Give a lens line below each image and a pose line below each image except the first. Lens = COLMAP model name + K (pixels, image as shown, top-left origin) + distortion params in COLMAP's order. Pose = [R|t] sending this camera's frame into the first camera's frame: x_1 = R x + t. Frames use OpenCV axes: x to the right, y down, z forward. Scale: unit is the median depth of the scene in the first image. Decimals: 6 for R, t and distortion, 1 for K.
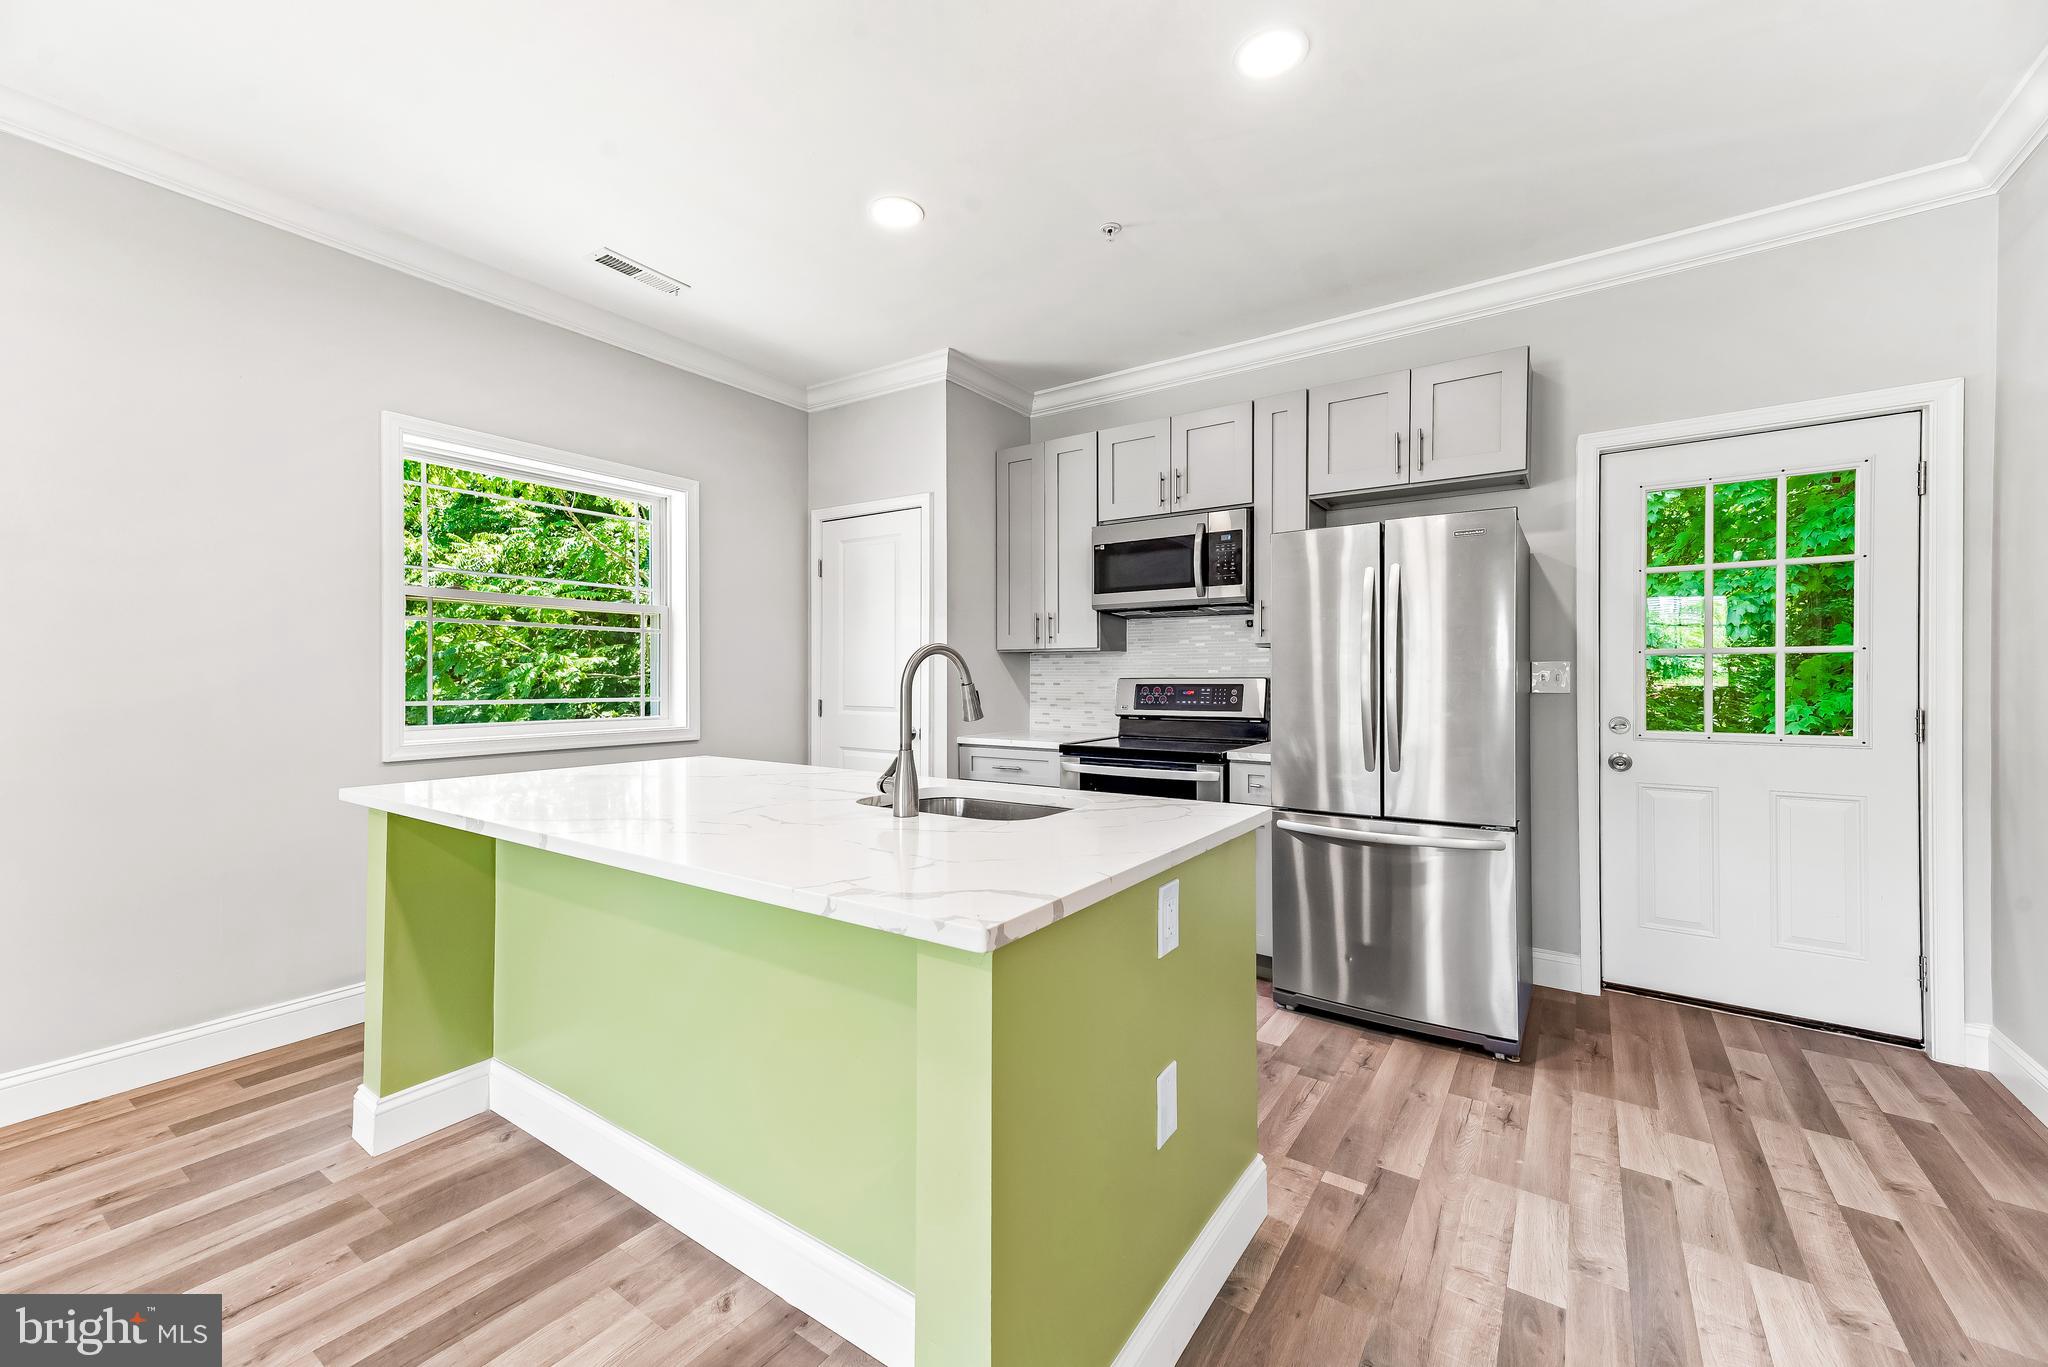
lens RADIAL K [[827.8, 0, 1035.3], [0, 827.8, 675.2], [0, 0, 1]] dist [0.023646, 0.001379]
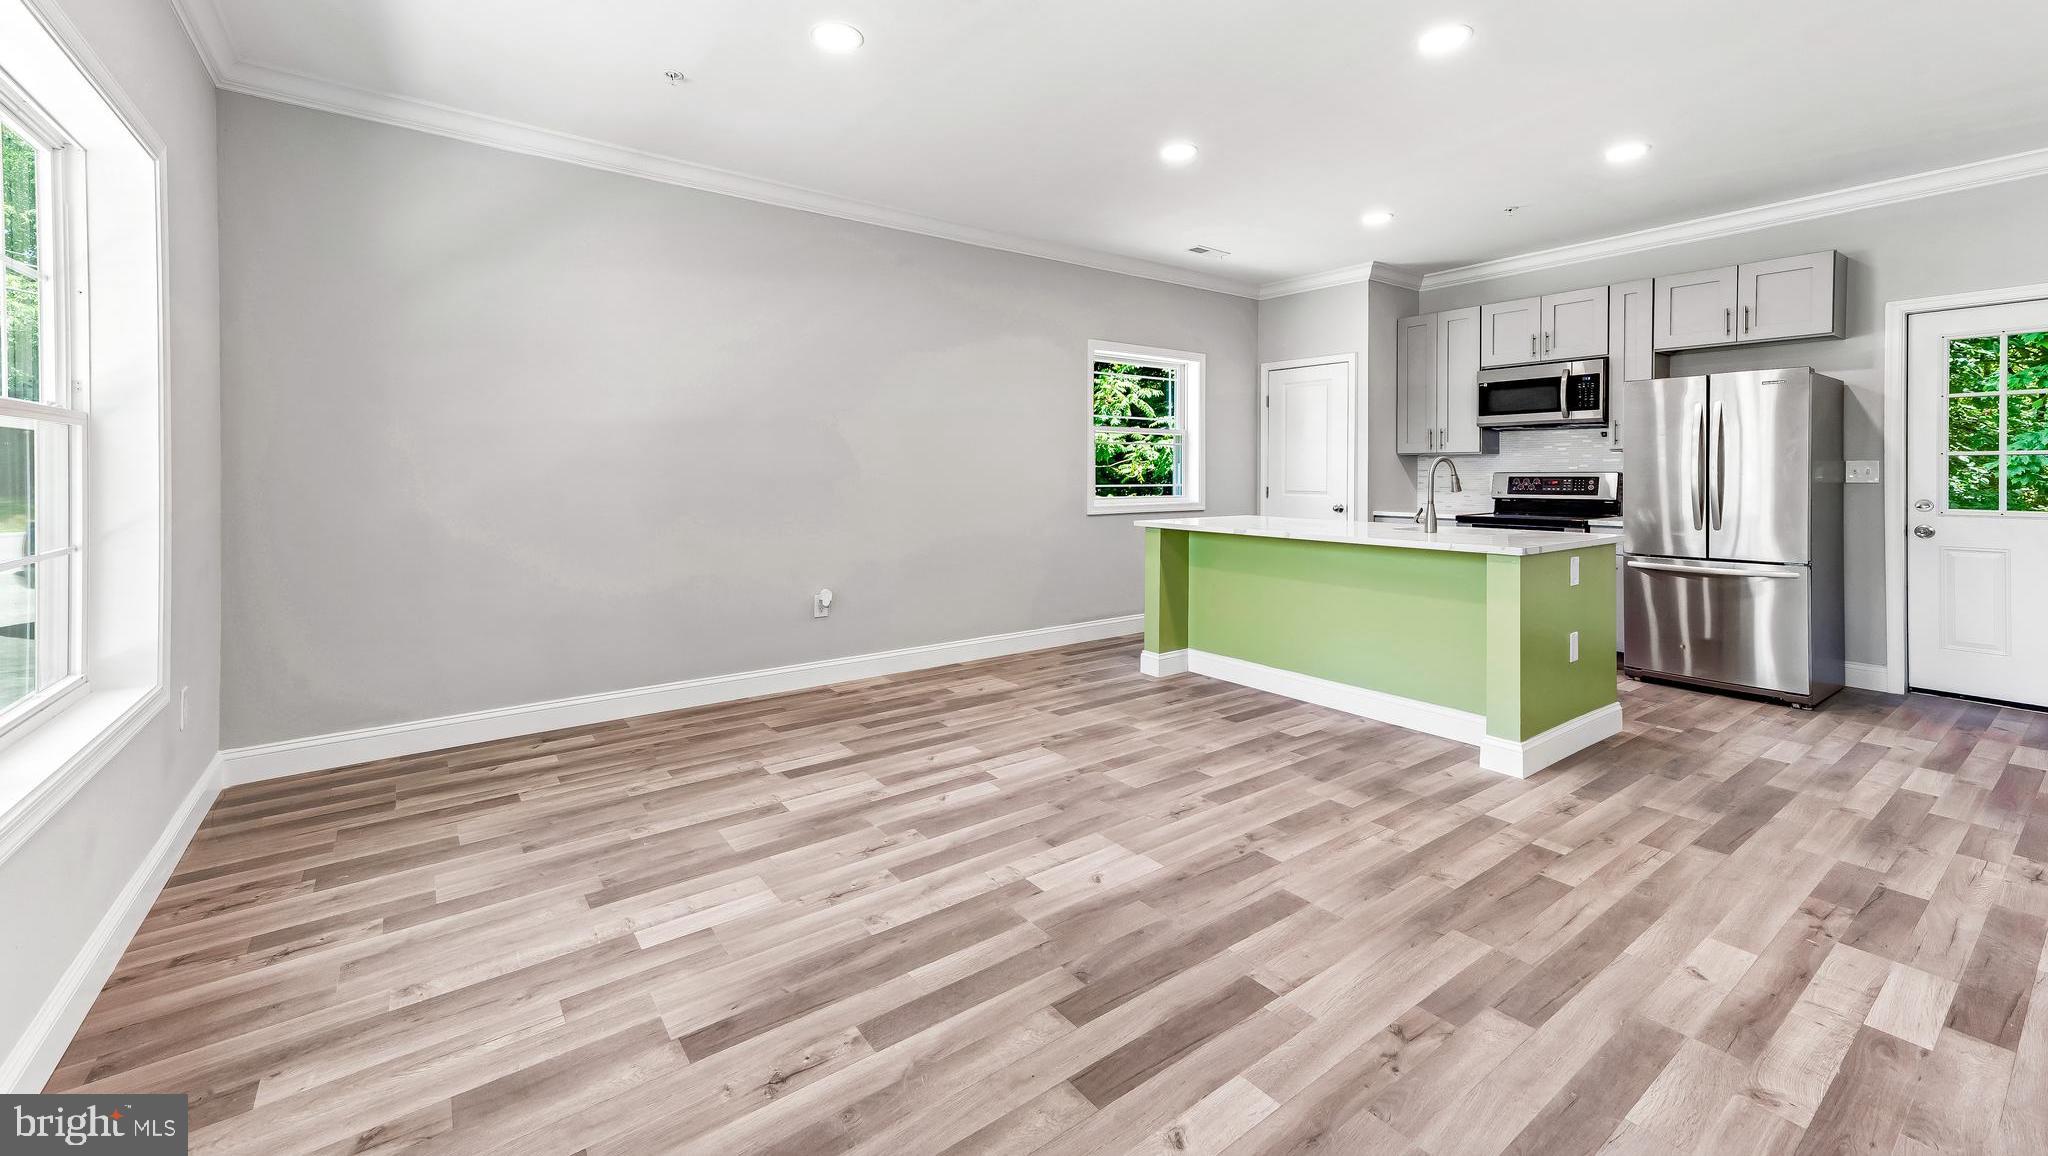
lens RADIAL K [[814.0, 0, 1016.2], [0, 814.0, 462.1], [0, 0, 1]] dist [0.014396, 0.000973]
pose [[0.952170, -0.003939, -0.305542, -0.299519], [0.001238, 0.999958, -0.009031, -0.003185], [0.305565, 0.008221, 0.952136, -0.722421]]
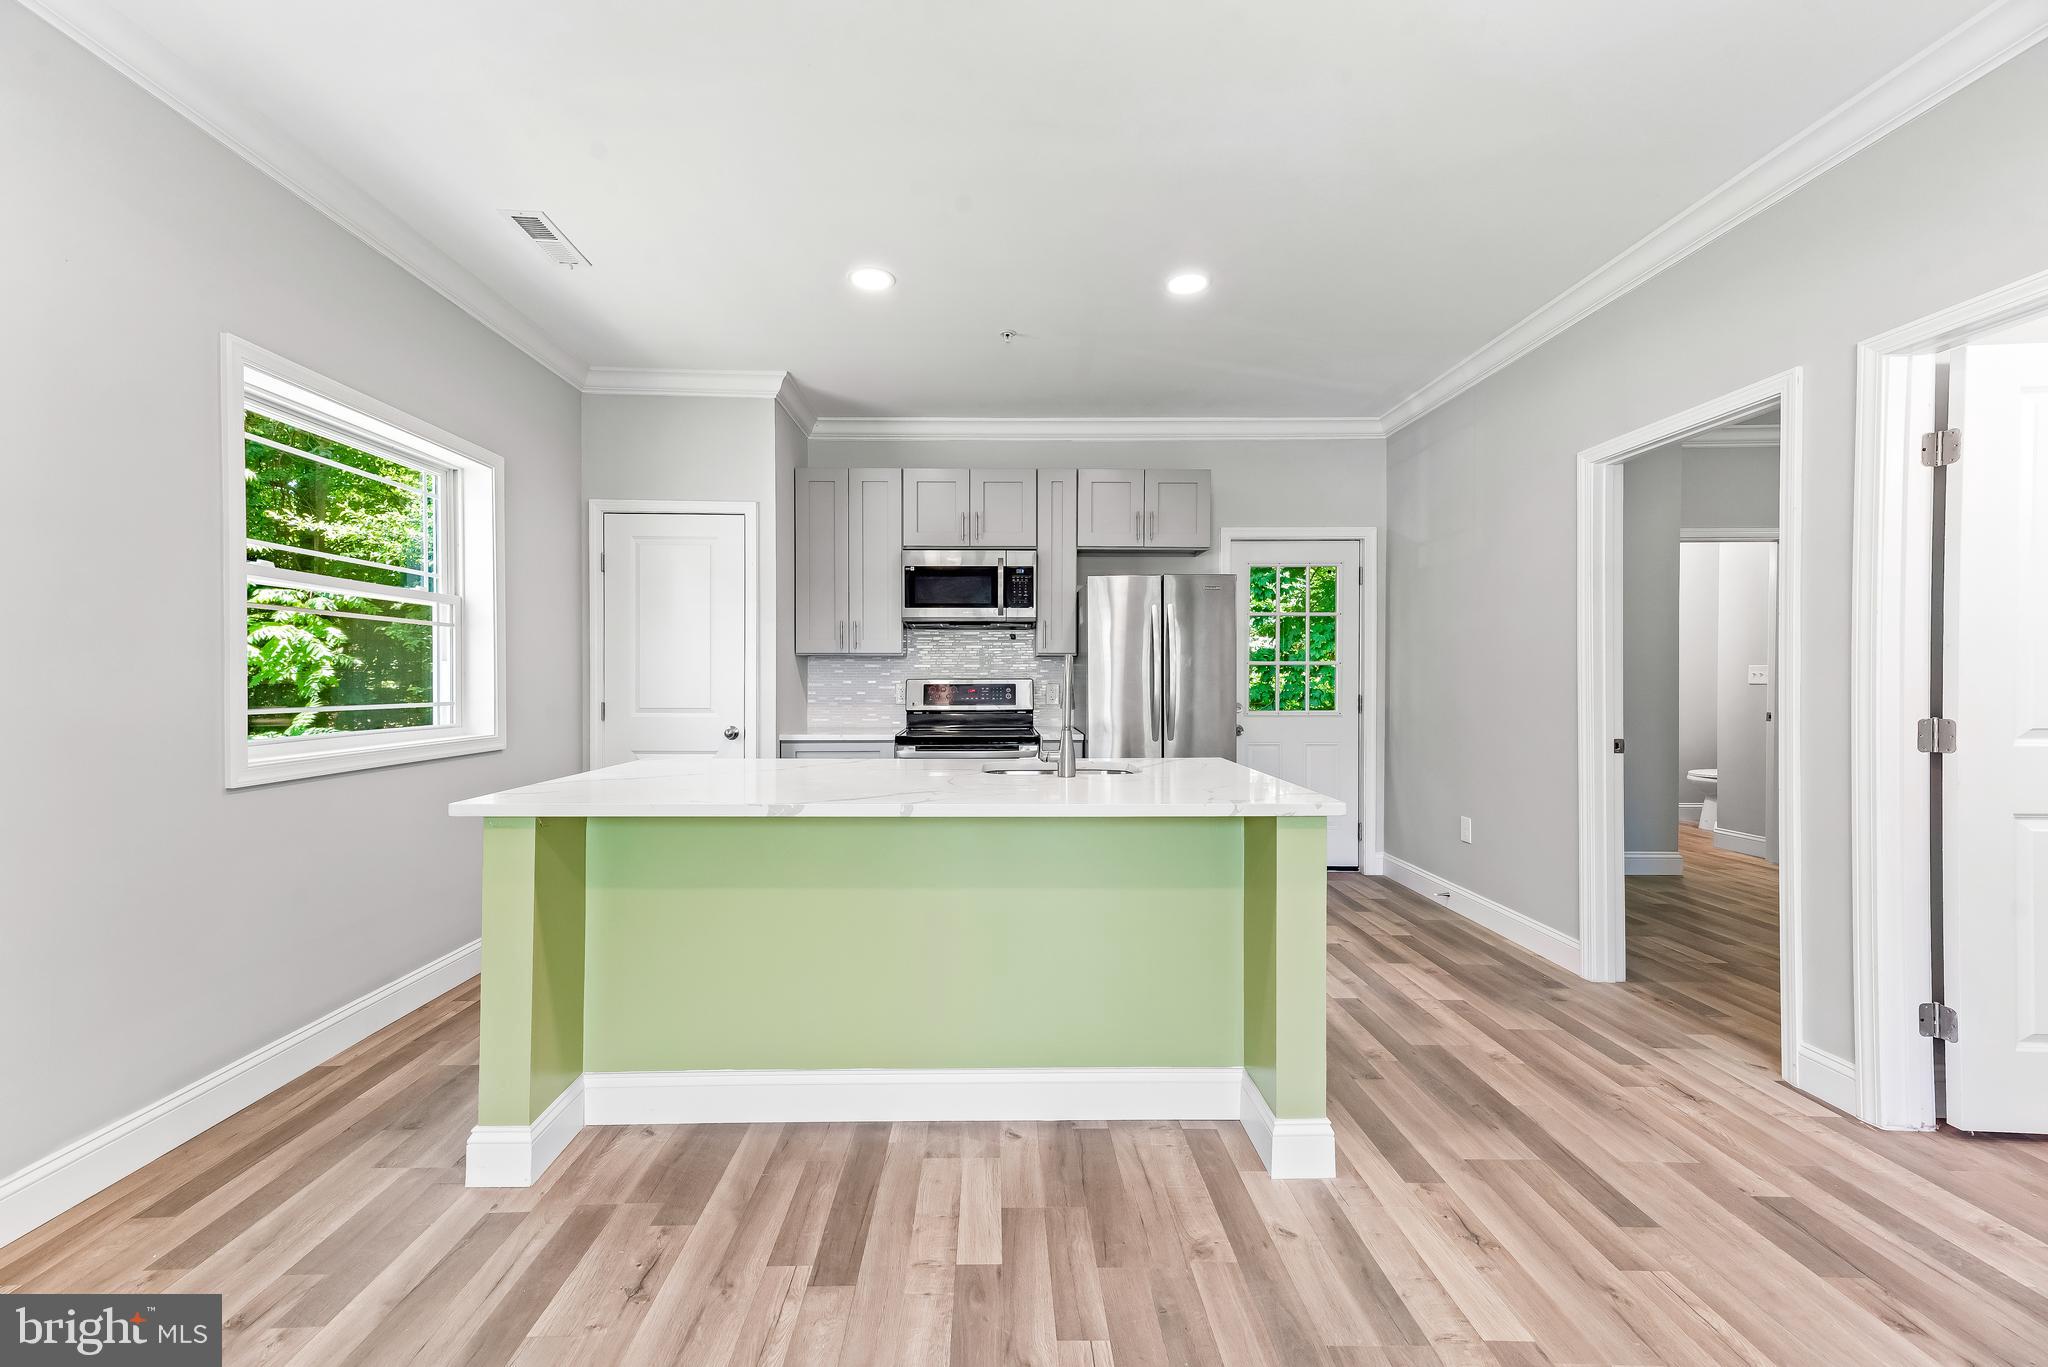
lens RADIAL K [[827.8, 0, 1014.0], [0, 827.8, 680.2], [0, 0, 1]] dist [0.023646, 0.001379]
pose [[0.807477, -0.001319, 0.589897, -0.545451], [-0.001952, 0.999986, 0.004907, -0.001366], [-0.589896, -0.005114, 0.807463, -0.044840]]
